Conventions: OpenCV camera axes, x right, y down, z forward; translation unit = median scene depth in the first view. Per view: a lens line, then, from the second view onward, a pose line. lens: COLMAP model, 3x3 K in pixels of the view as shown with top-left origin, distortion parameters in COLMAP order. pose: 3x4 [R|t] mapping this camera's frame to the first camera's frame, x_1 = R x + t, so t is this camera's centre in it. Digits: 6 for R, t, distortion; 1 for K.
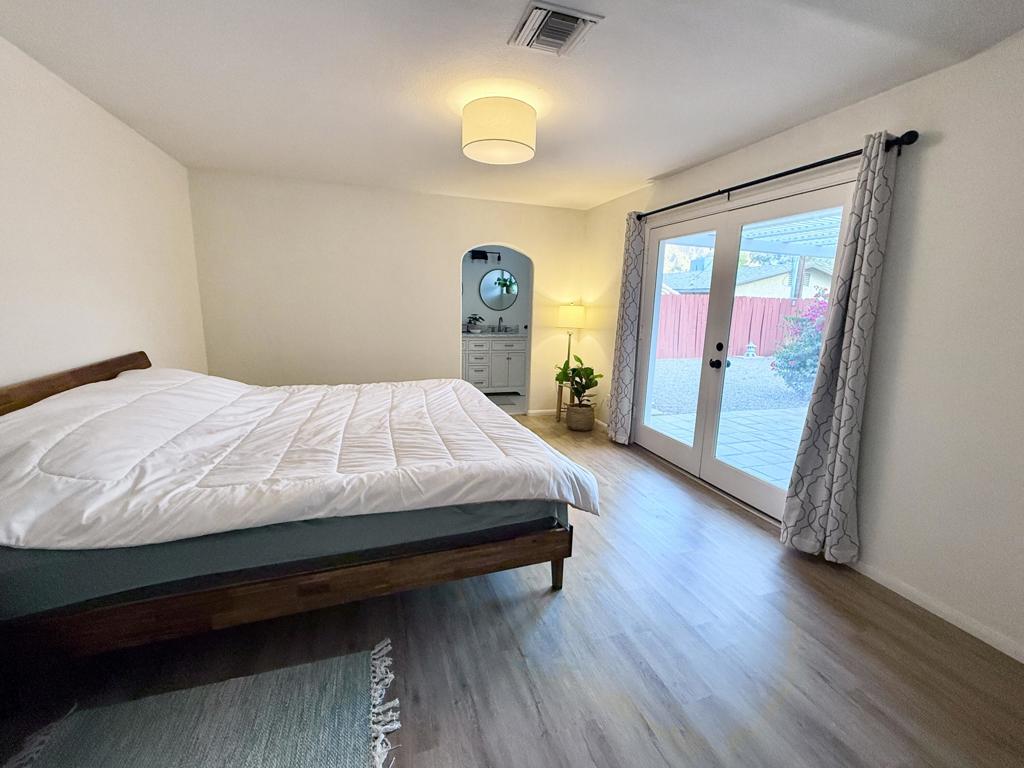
lens RADIAL K [[430.6, 0, 512.2], [0, 430.6, 382.8], [0, 0, 1]] dist [0.001872, 0.000178]
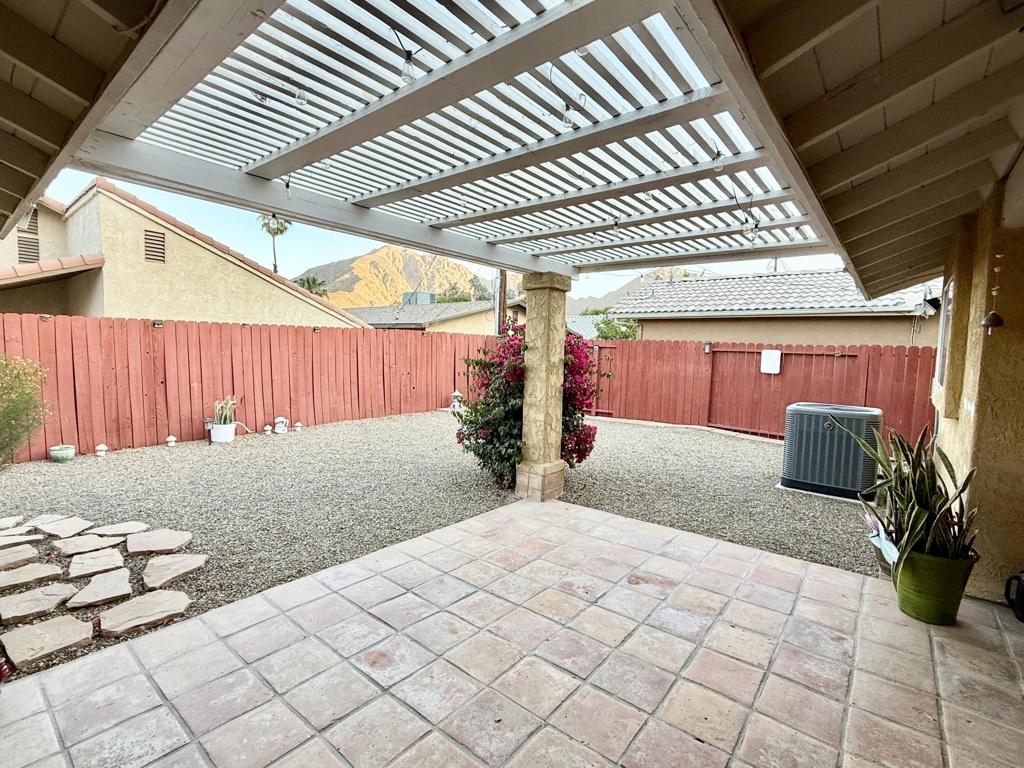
lens RADIAL K [[475.9, 0, 512.2], [0, 475.9, 389.0], [0, 0, 1]] dist [-0.000106, -0.000005]
pose [[0.844211, -0.043919, 0.534208, 0.300101], [0.089760, 0.994148, -0.060116, -0.058910], [-0.528441, 0.098701, 0.843213, 0.362568]]
